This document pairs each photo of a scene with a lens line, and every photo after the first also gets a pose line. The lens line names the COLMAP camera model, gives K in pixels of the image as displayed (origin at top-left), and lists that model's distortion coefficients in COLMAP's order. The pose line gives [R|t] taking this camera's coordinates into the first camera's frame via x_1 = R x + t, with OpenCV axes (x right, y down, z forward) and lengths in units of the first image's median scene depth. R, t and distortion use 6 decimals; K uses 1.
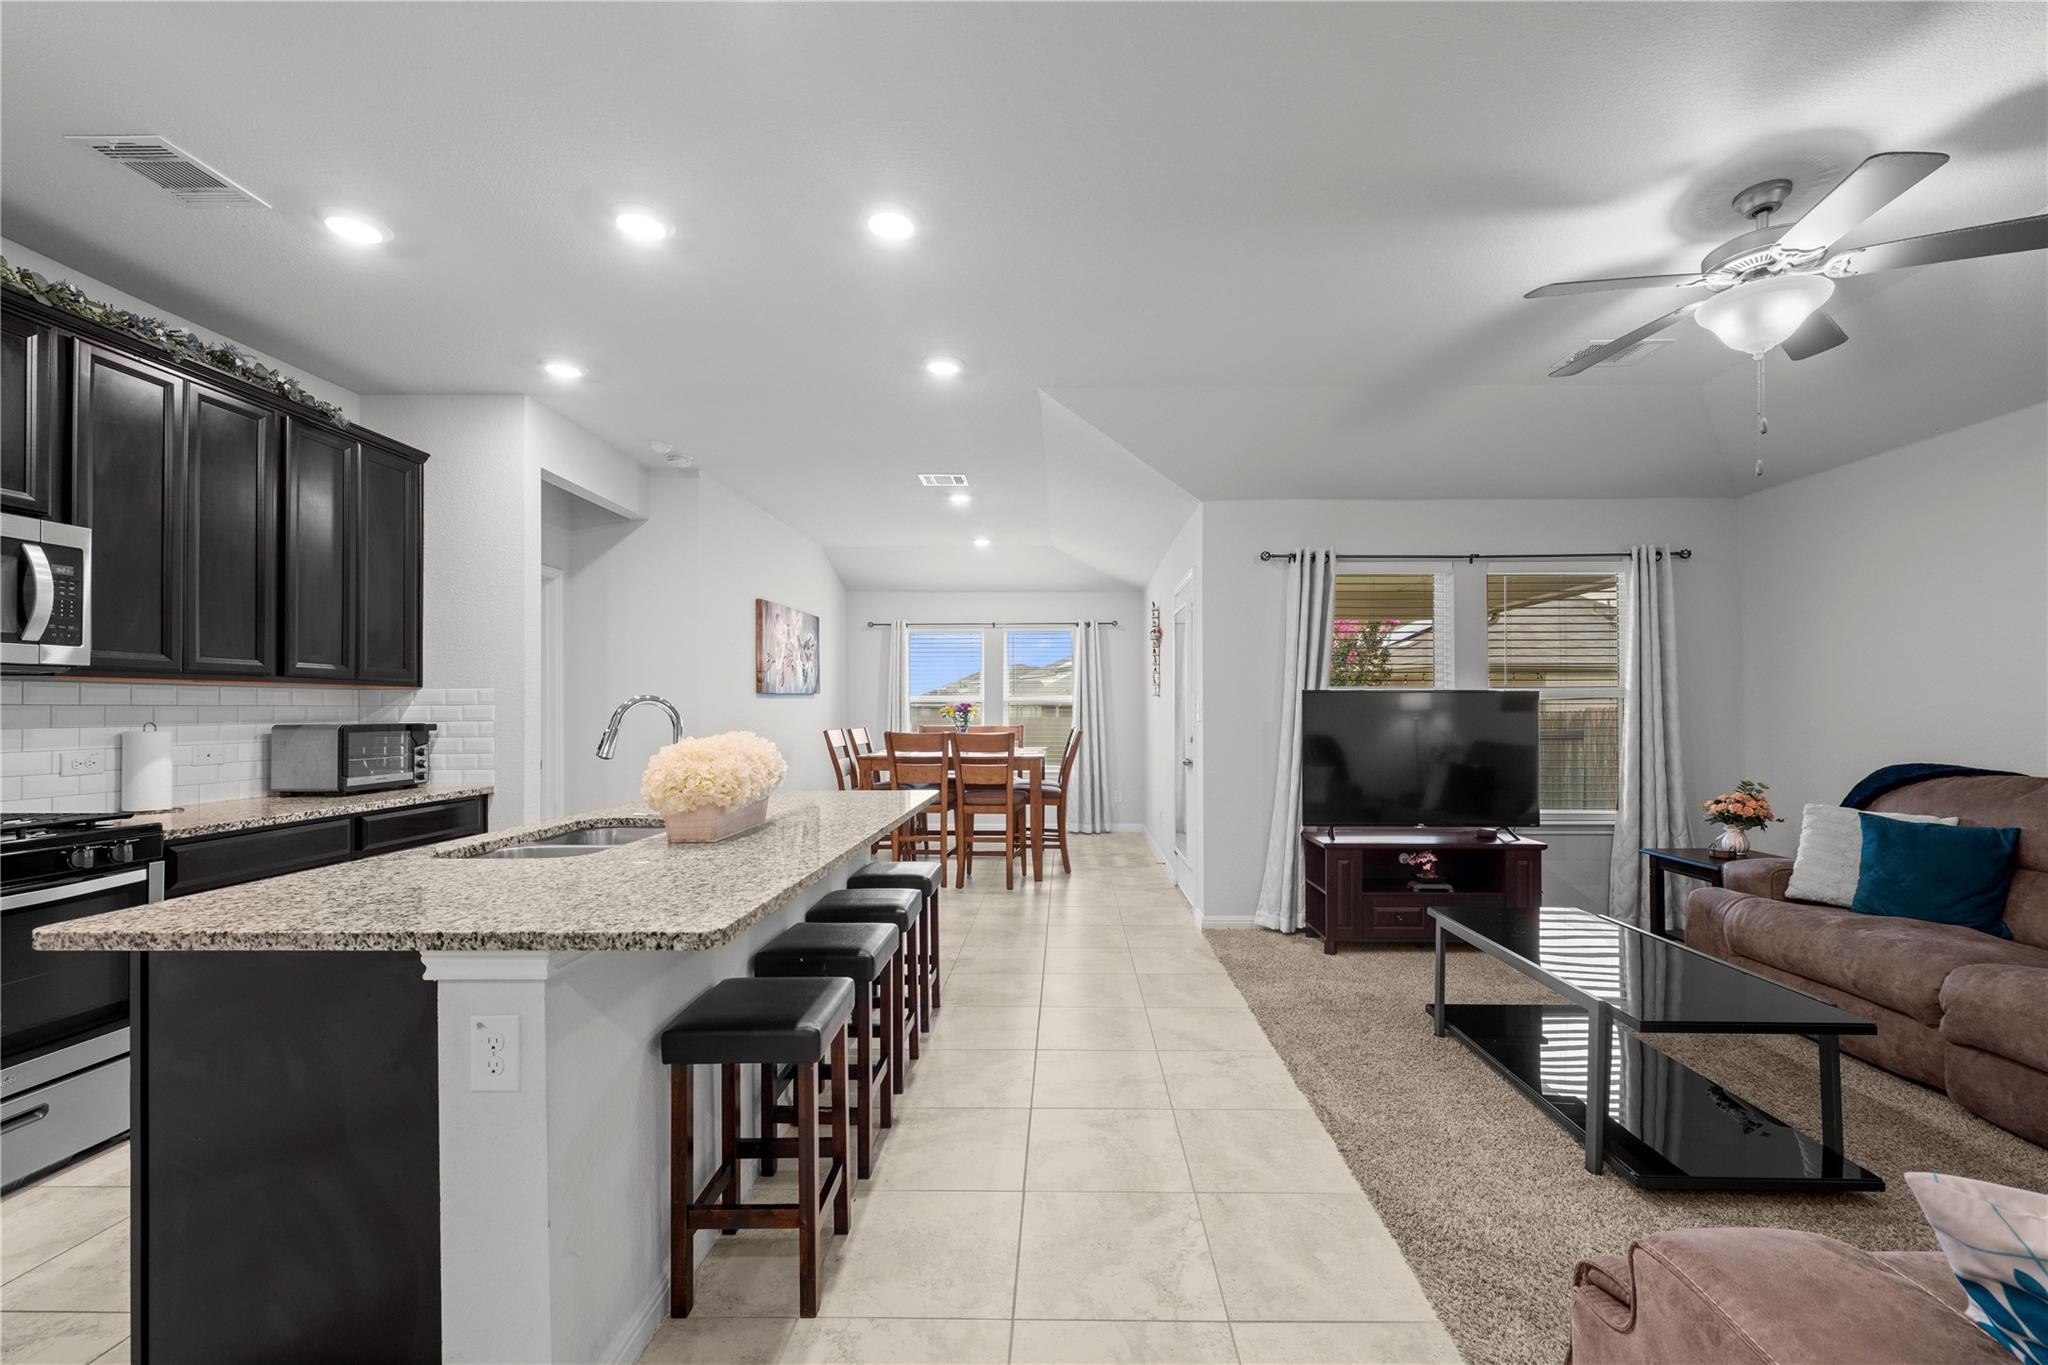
lens RADIAL K [[813.7, 0, 1049.7], [0, 813.7, 710.9], [0, 0, 1]] dist [0.001751, -0.000970]
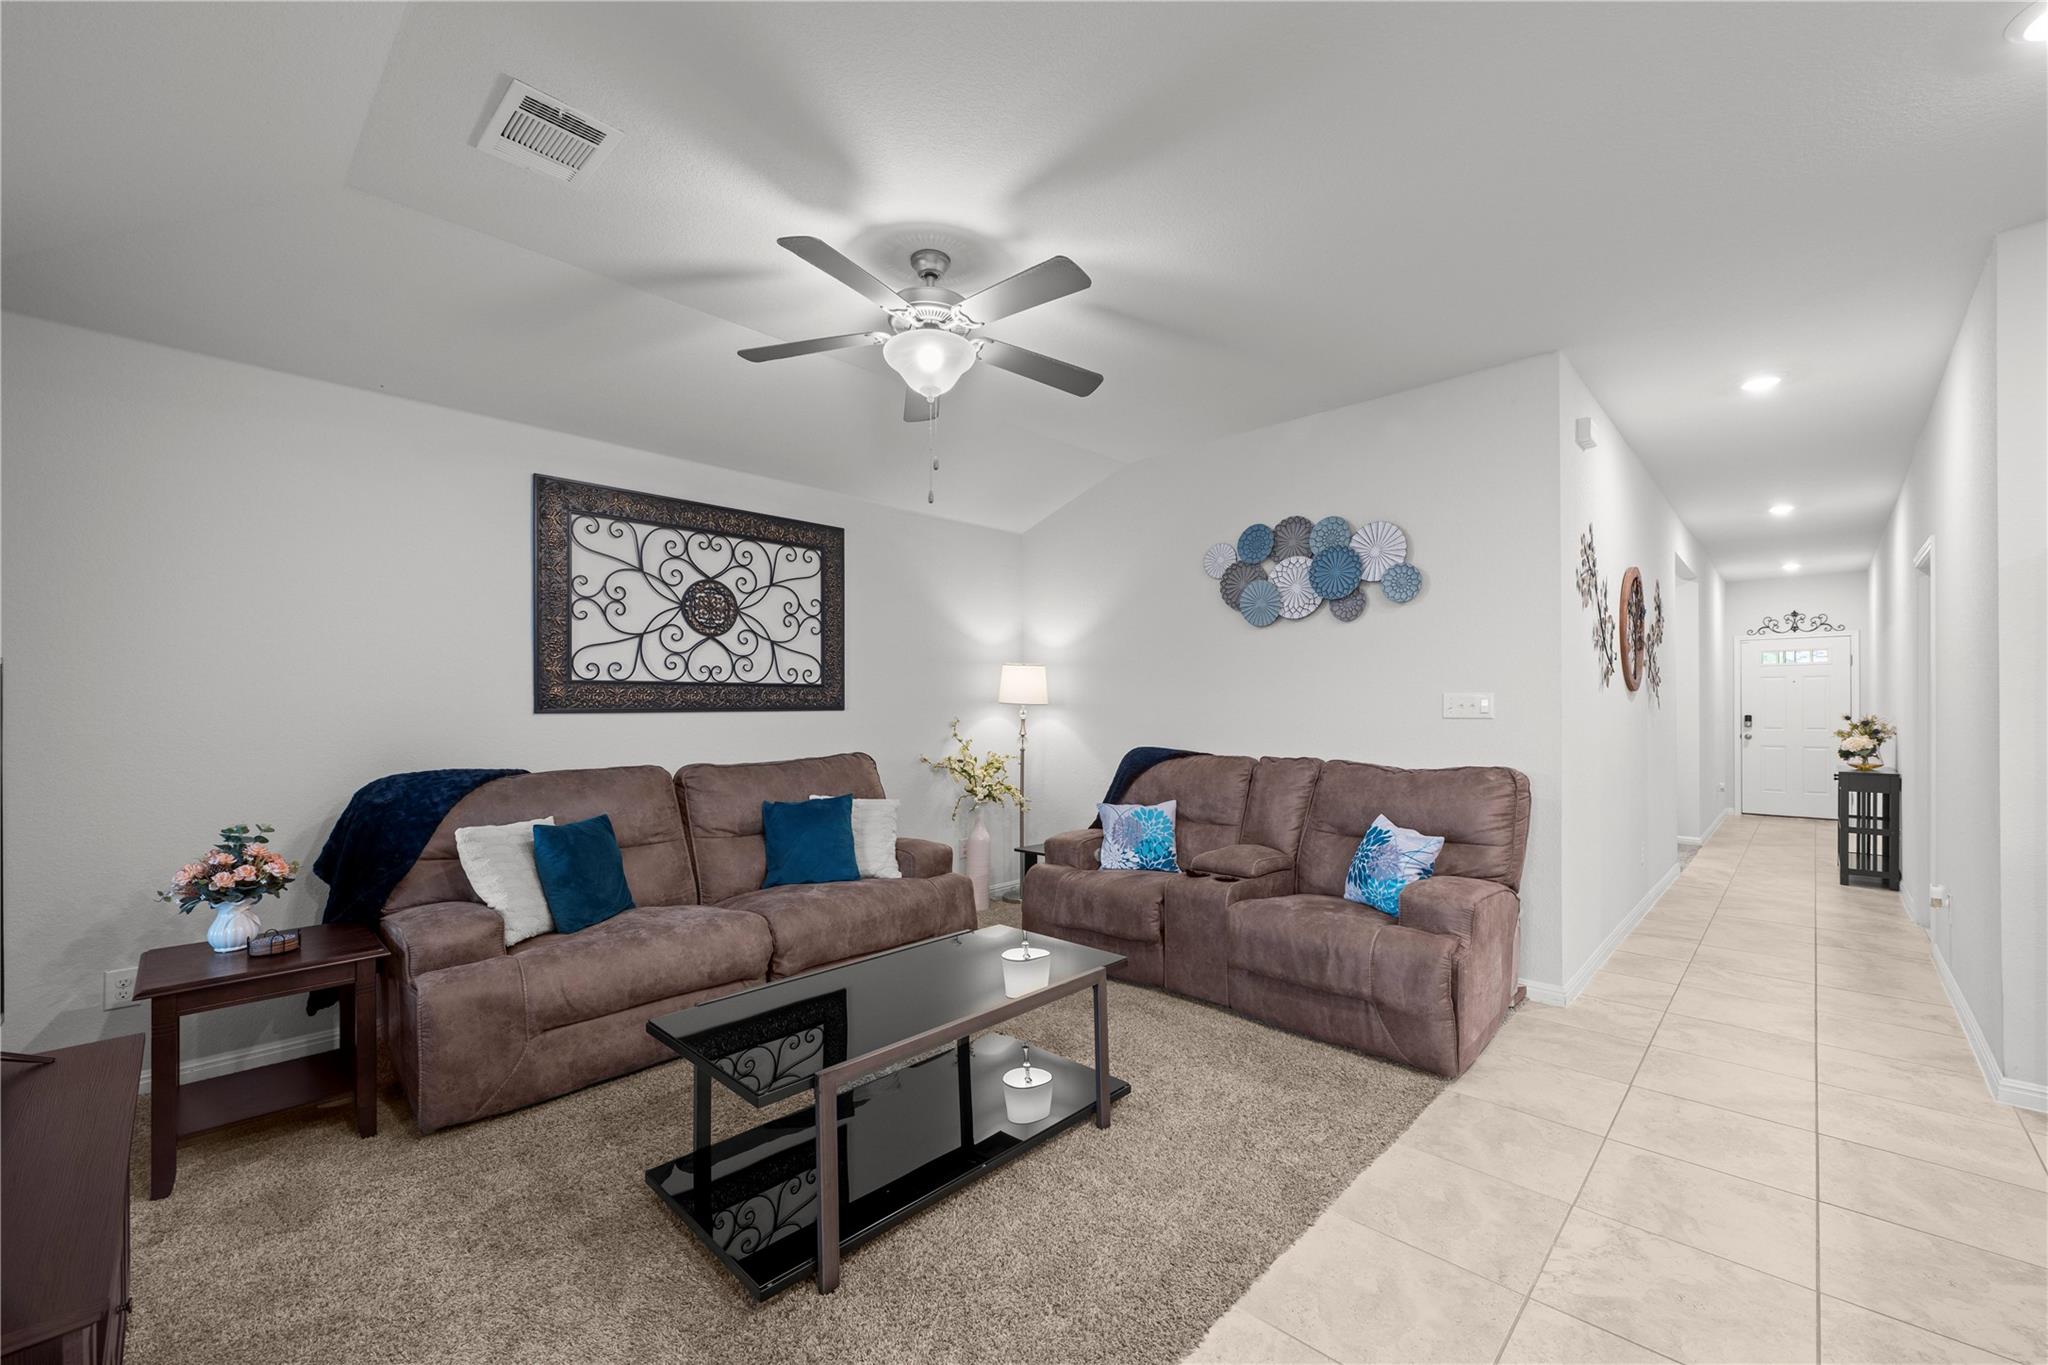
lens RADIAL K [[813.7, 0, 1040.2], [0, 813.7, 703.0], [0, 0, 1]] dist [0.001751, -0.000970]
pose [[-0.733326, 0.008134, 0.679829, -0.009124], [0.004430, 0.999964, -0.007186, 0.000904], [-0.679863, -0.002258, -0.733335, 0.857706]]
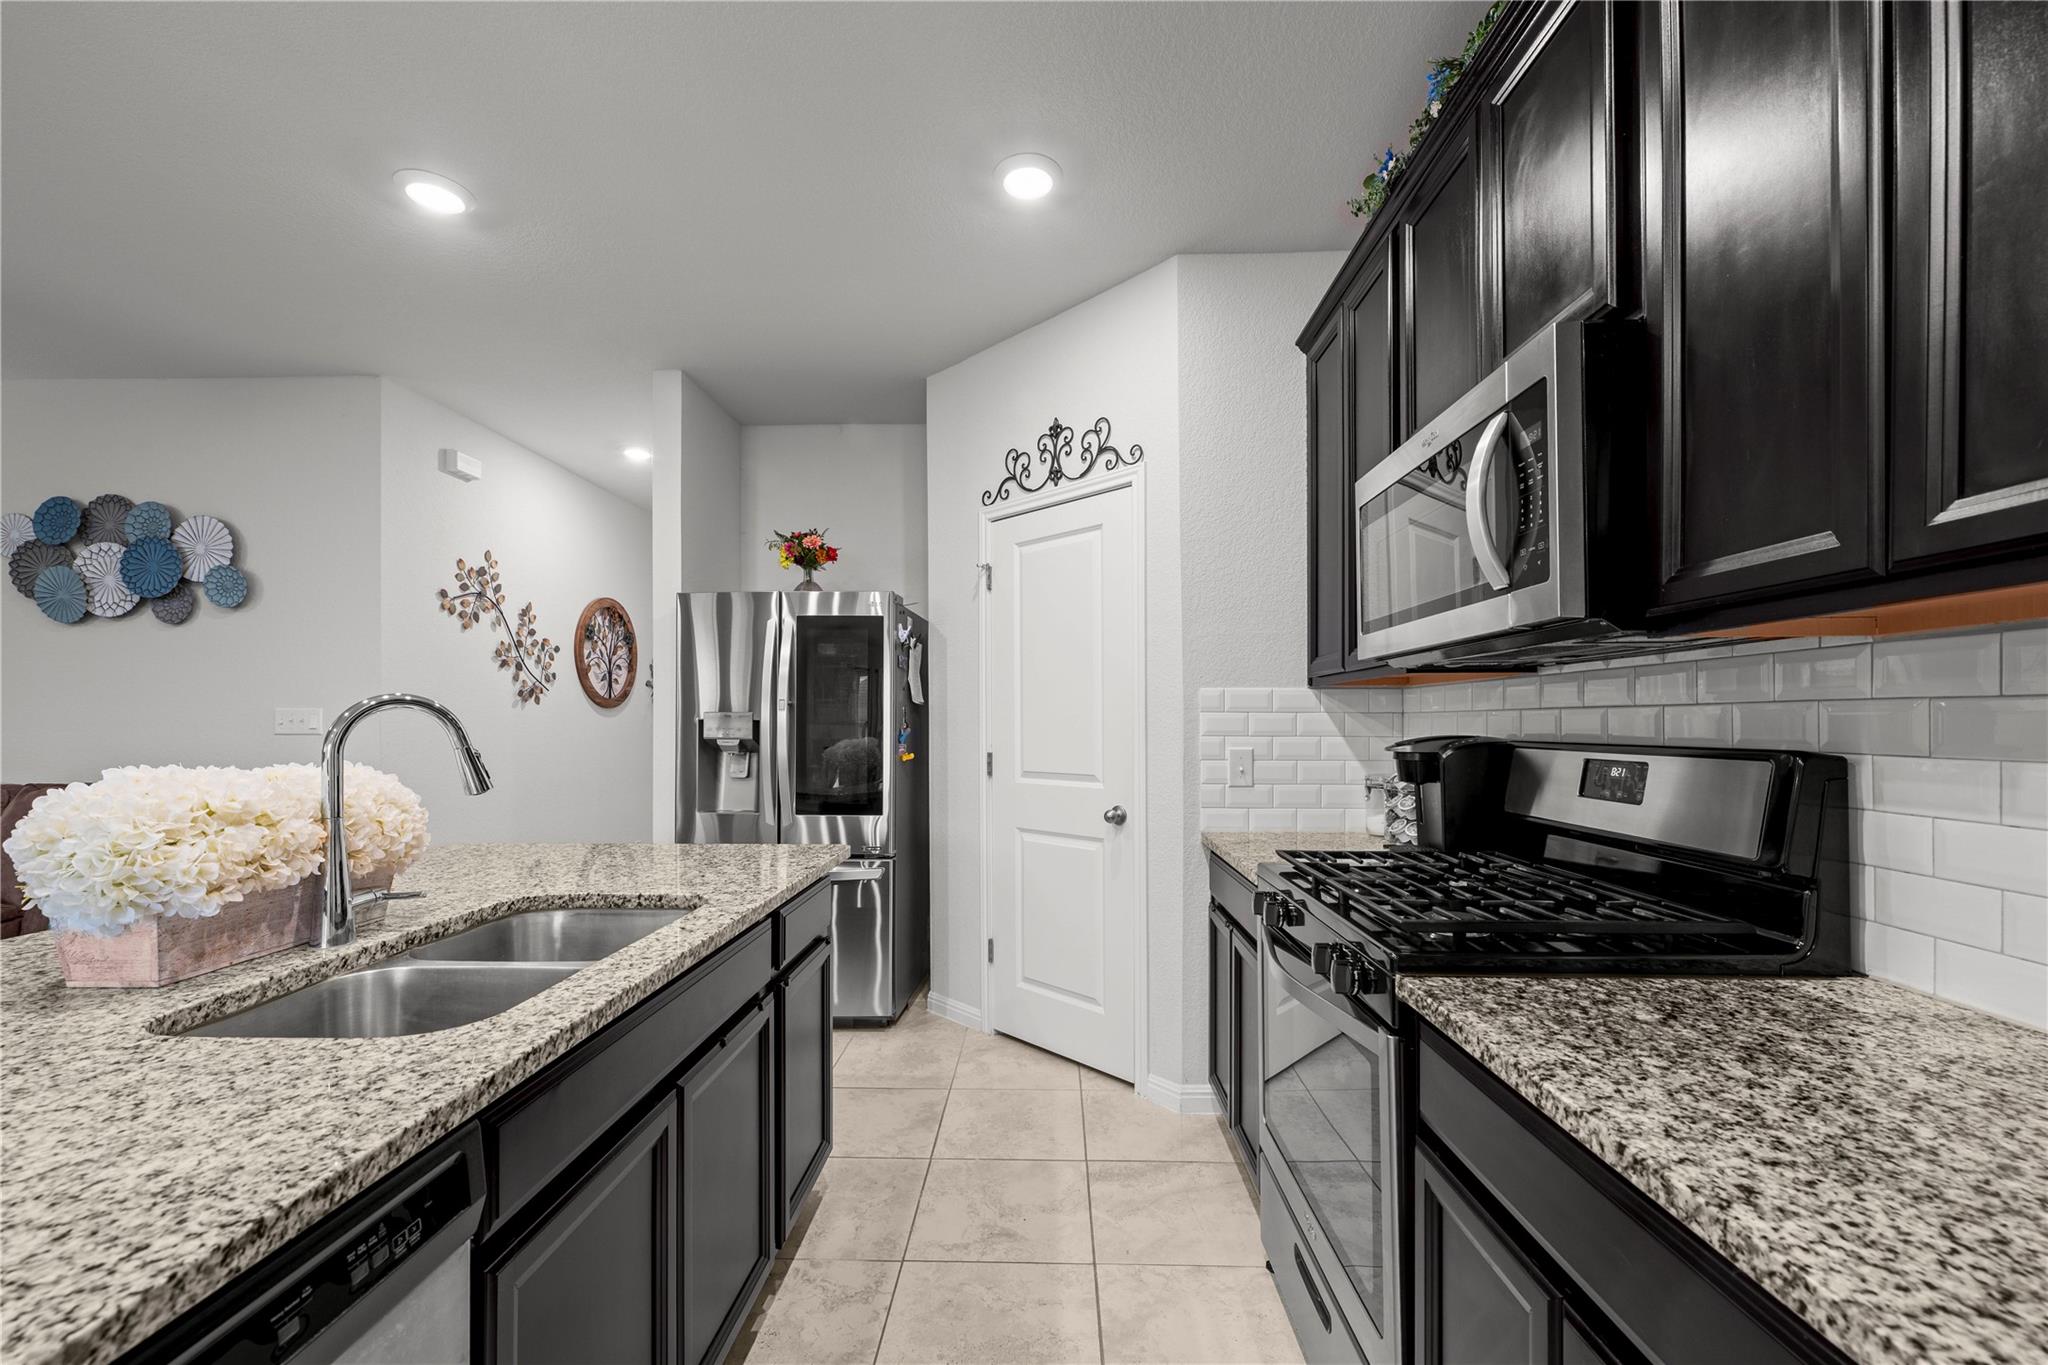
lens RADIAL K [[813.7, 0, 1027.0], [0, 813.7, 720.4], [0, 0, 1]] dist [0.001751, -0.000970]
pose [[-0.999943, 0.003755, 0.009956, -0.452359], [0.003762, 0.999993, 0.000756, 0.001049], [-0.009953, 0.000793, -0.999950, 0.754183]]
